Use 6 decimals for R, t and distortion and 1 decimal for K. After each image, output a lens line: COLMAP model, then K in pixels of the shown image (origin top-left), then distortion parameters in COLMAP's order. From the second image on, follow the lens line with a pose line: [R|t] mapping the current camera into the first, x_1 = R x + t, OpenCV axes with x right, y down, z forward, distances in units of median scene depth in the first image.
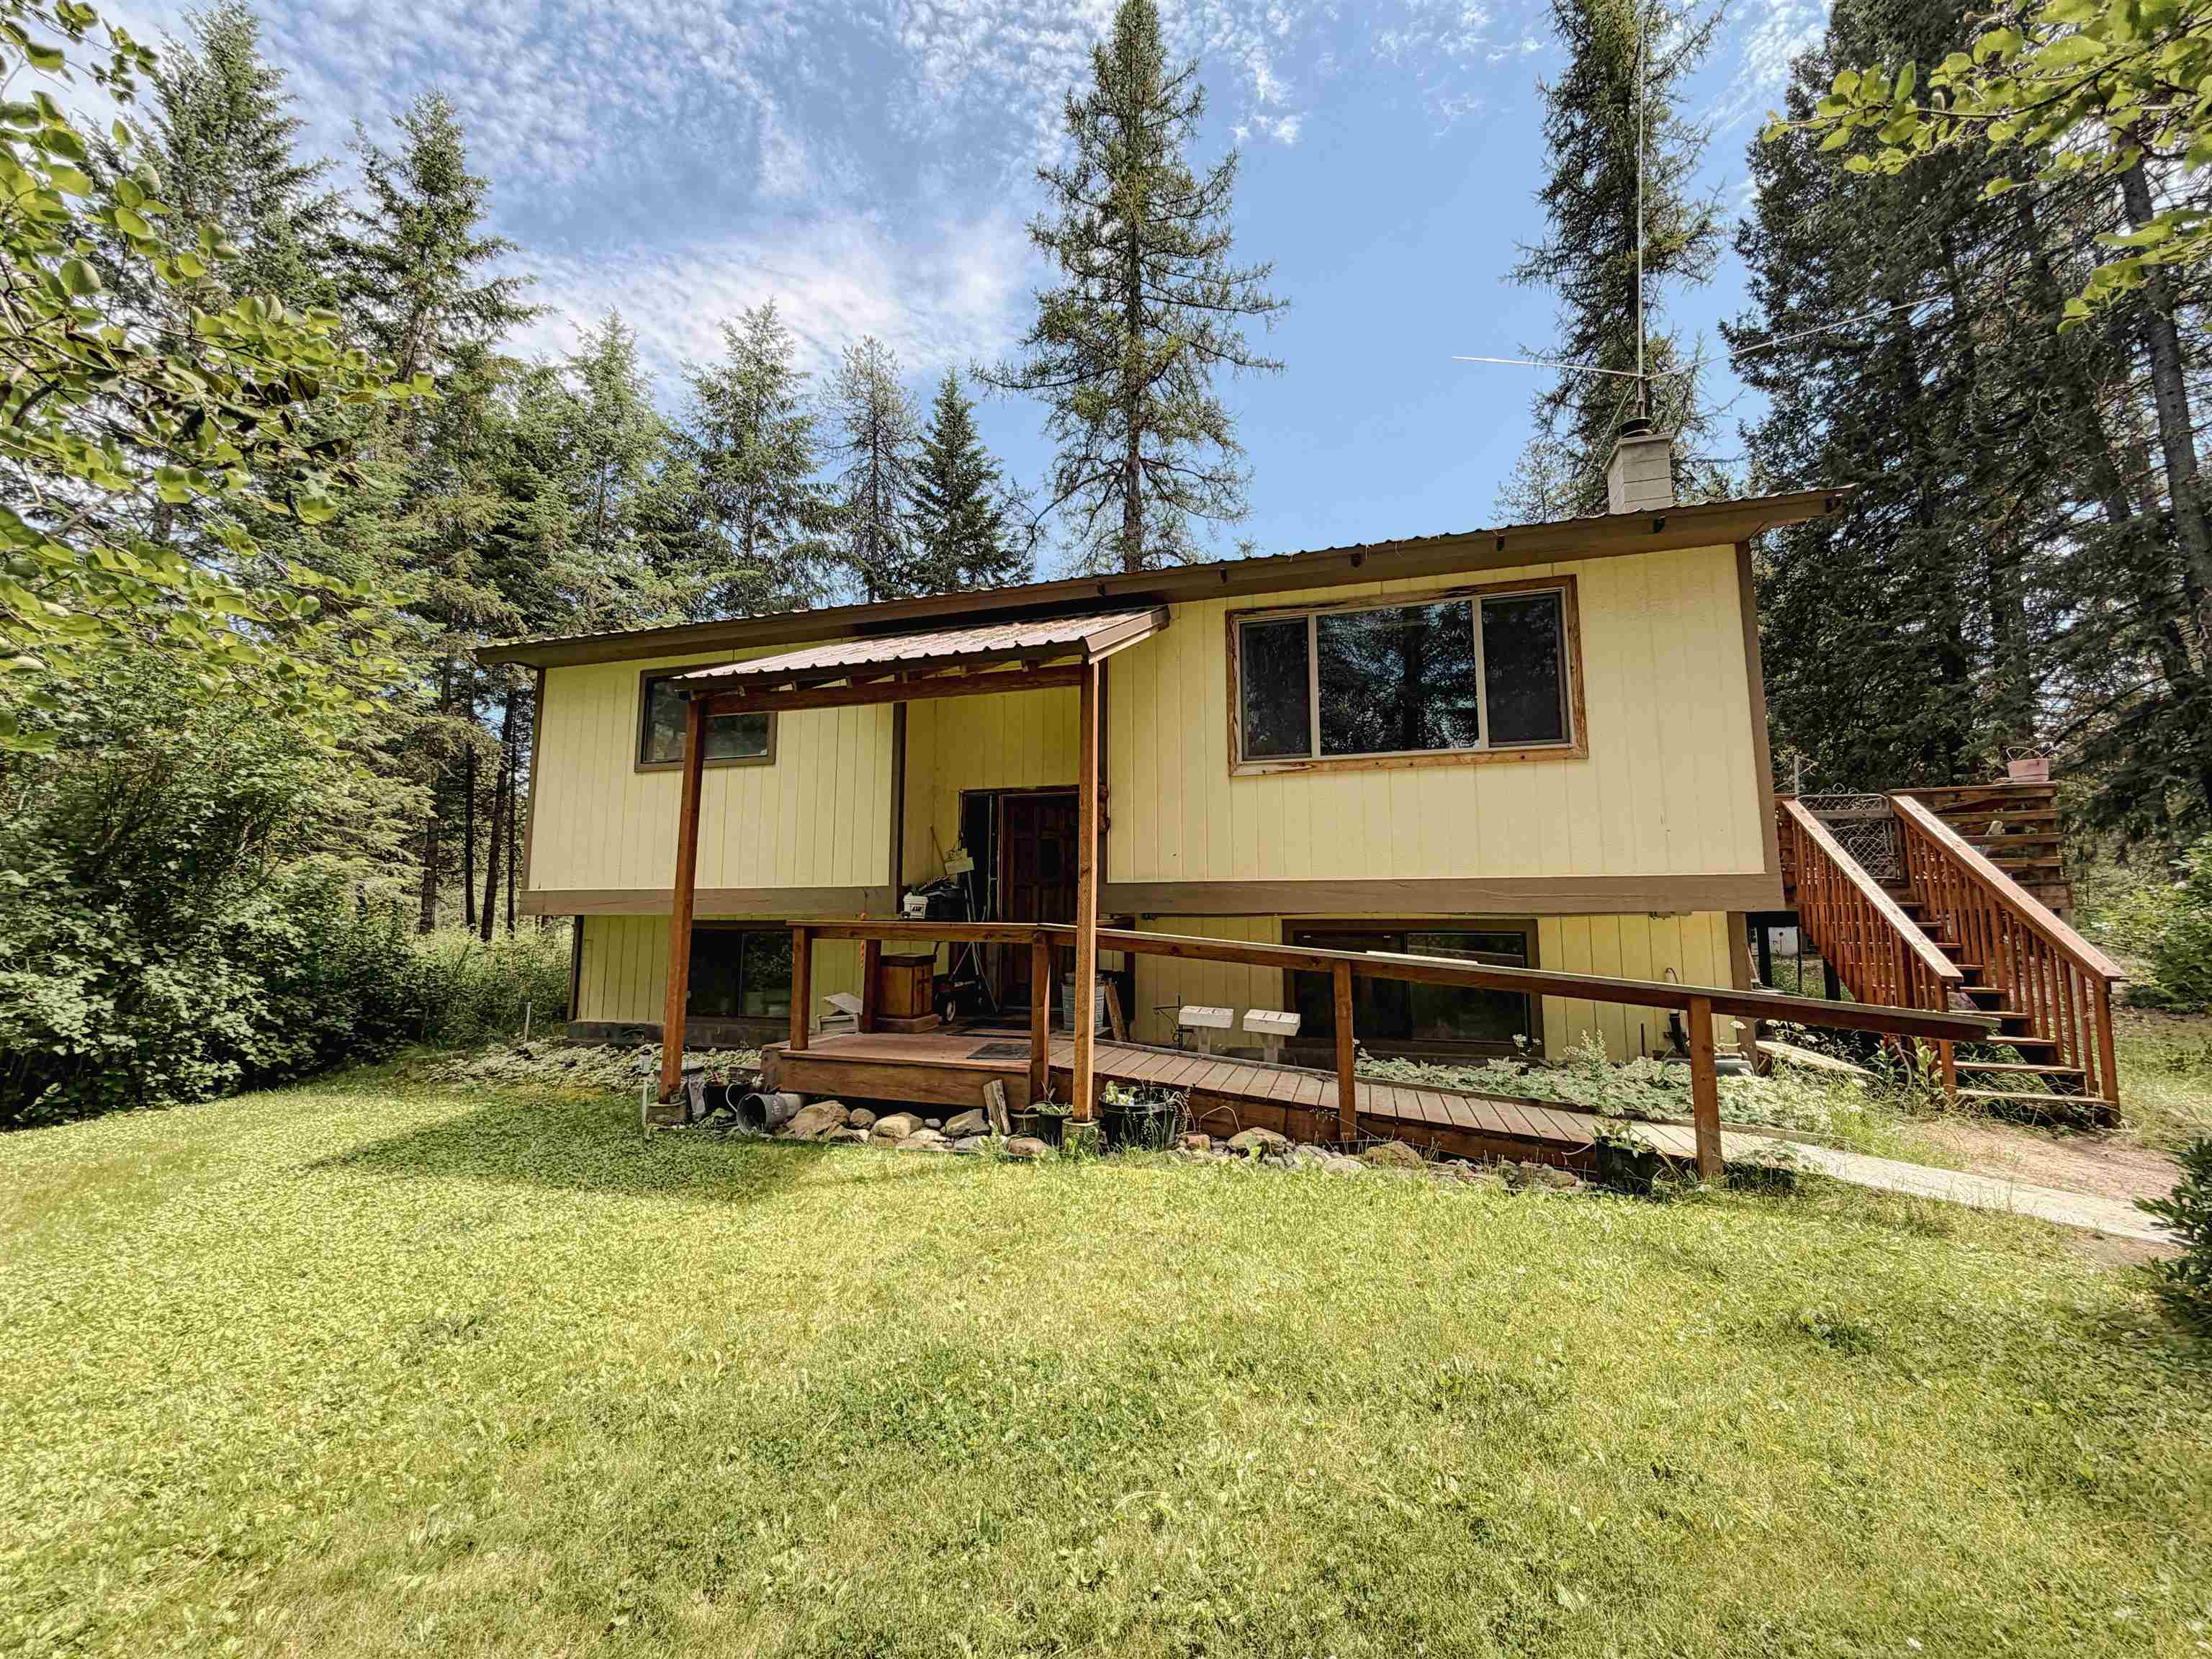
lens RADIAL K [[873.8, 0, 1106.0], [0, 873.8, 829.5], [0, 0, 1]] dist [-0.000325, 0.000008]
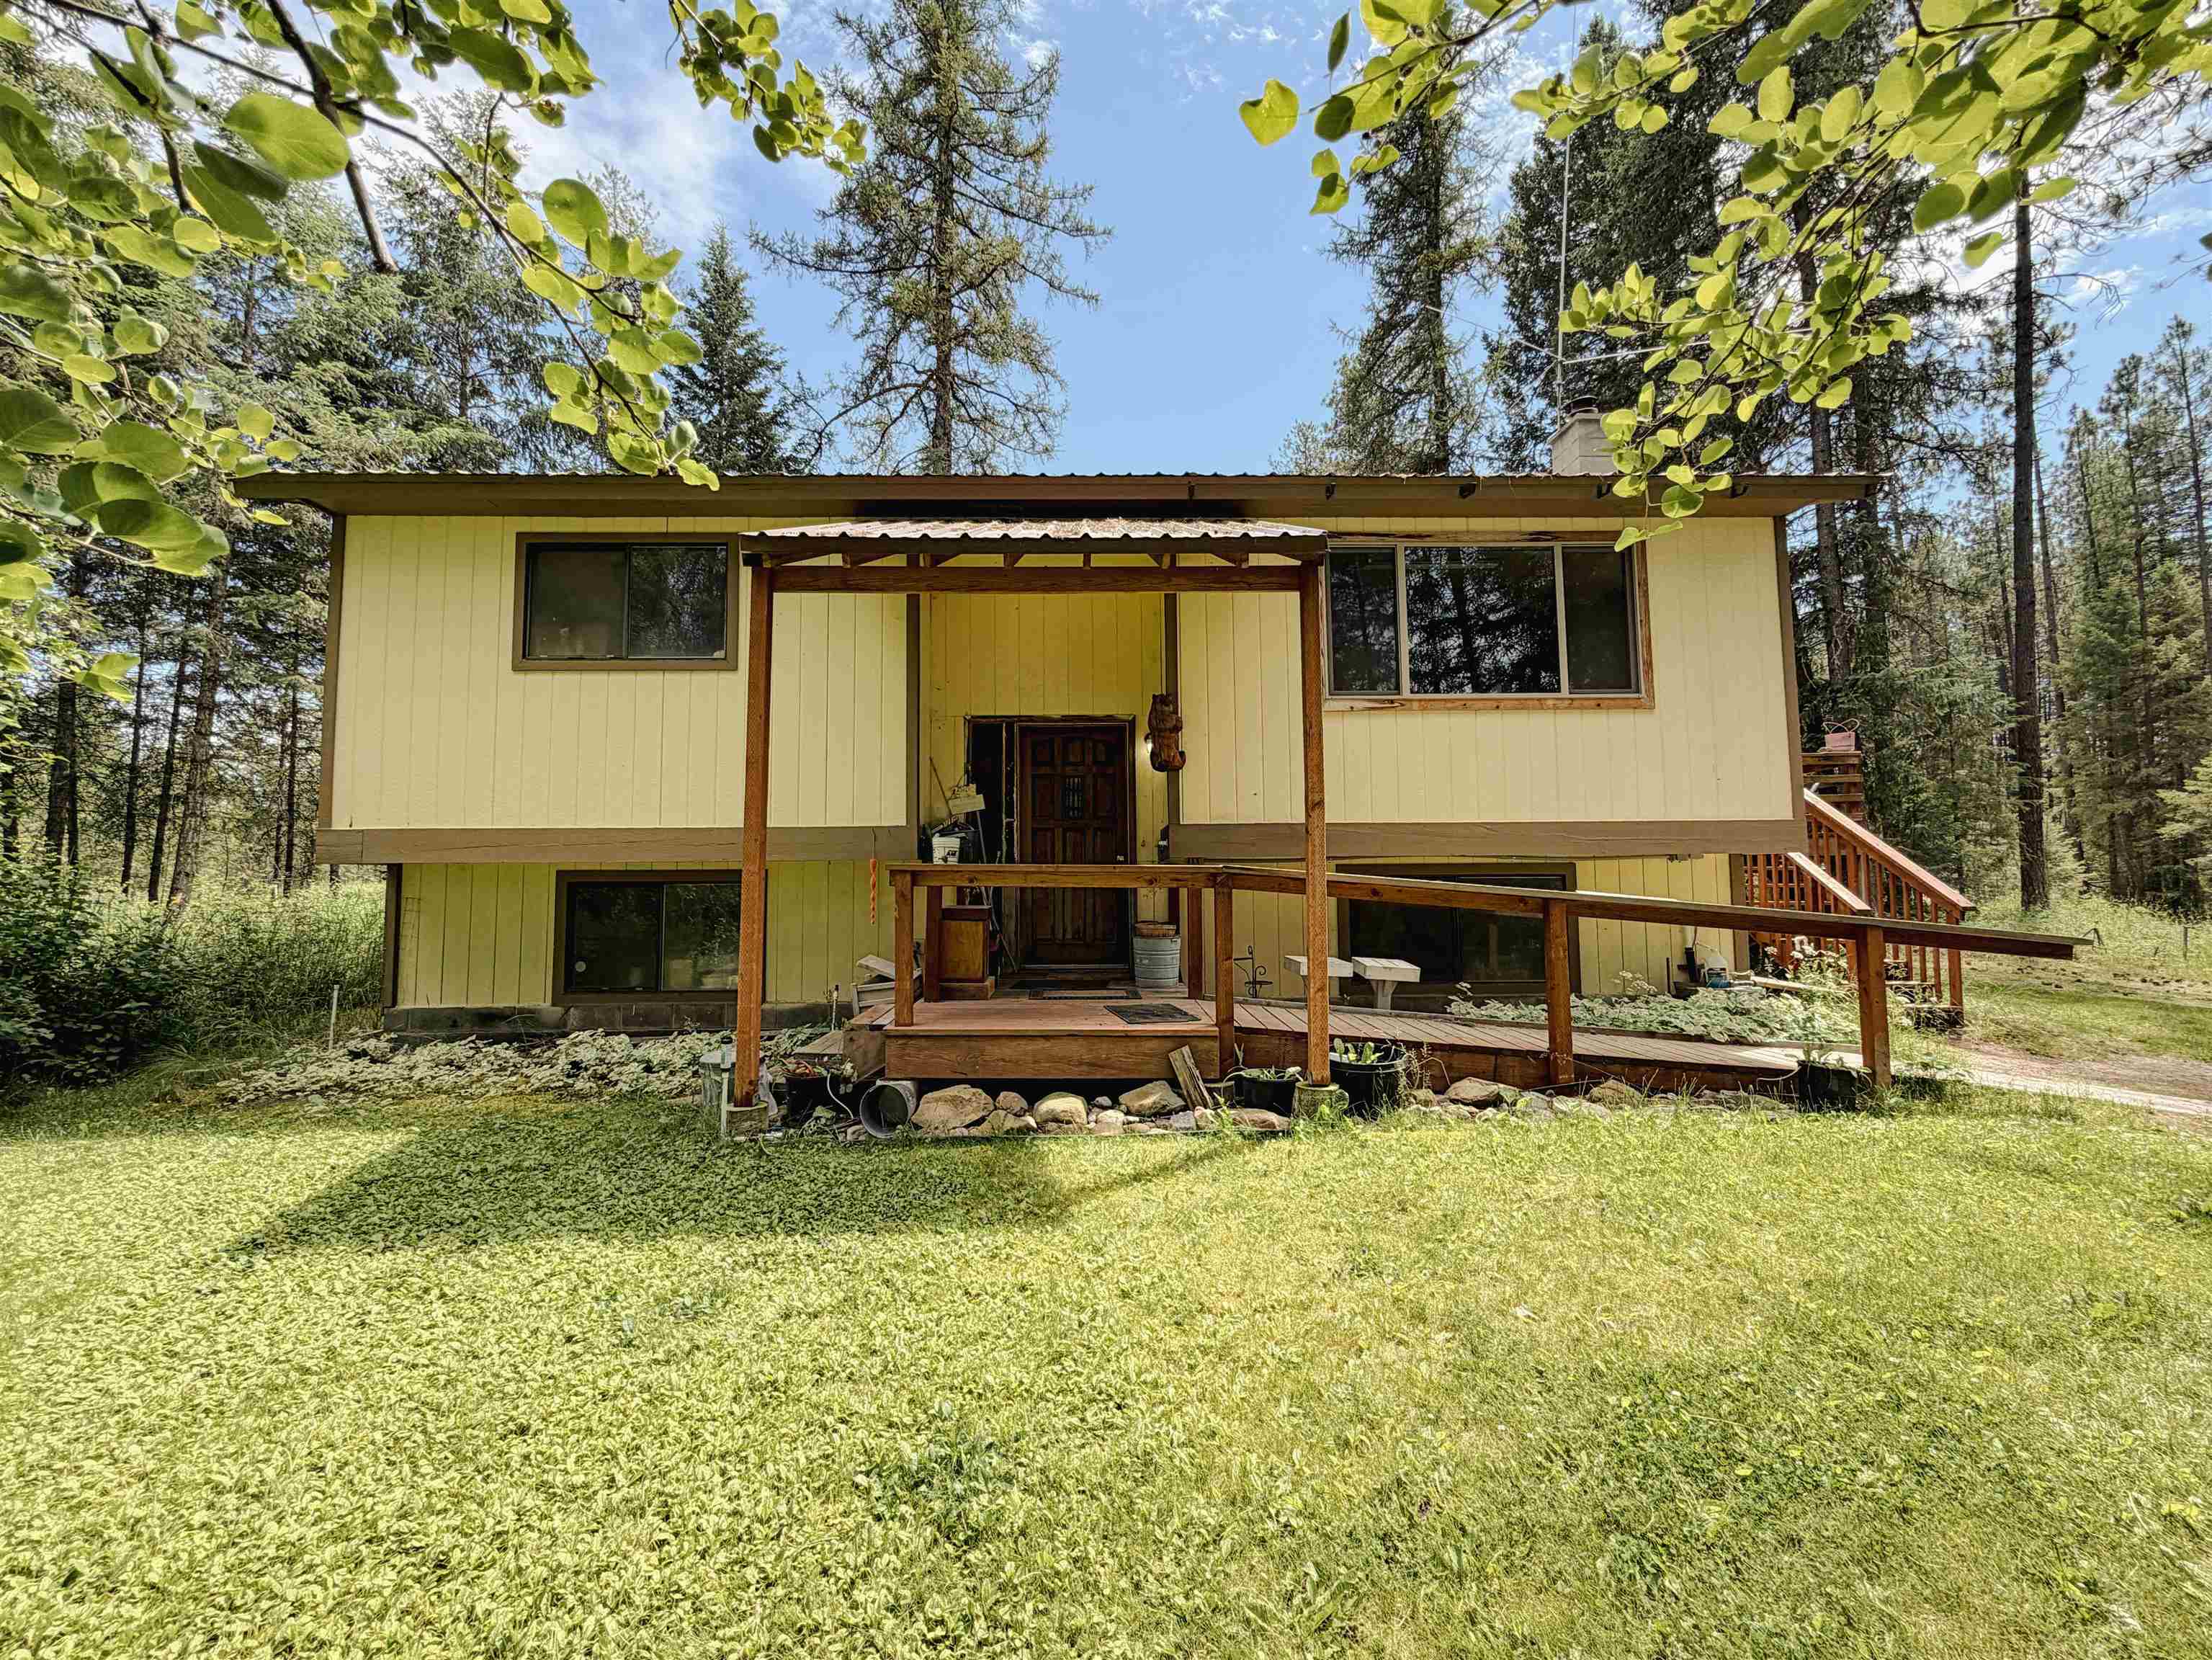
lens RADIAL K [[890.0, 0, 1106.0], [0, 890.0, 830.0], [0, 0, 1]] dist [-0.000342, -0.000187]
pose [[0.952447, 0.008893, 0.304575, -0.301163], [-0.024363, 0.998597, 0.047026, 0.022390], [-0.303730, -0.052210, 0.951327, 0.129486]]
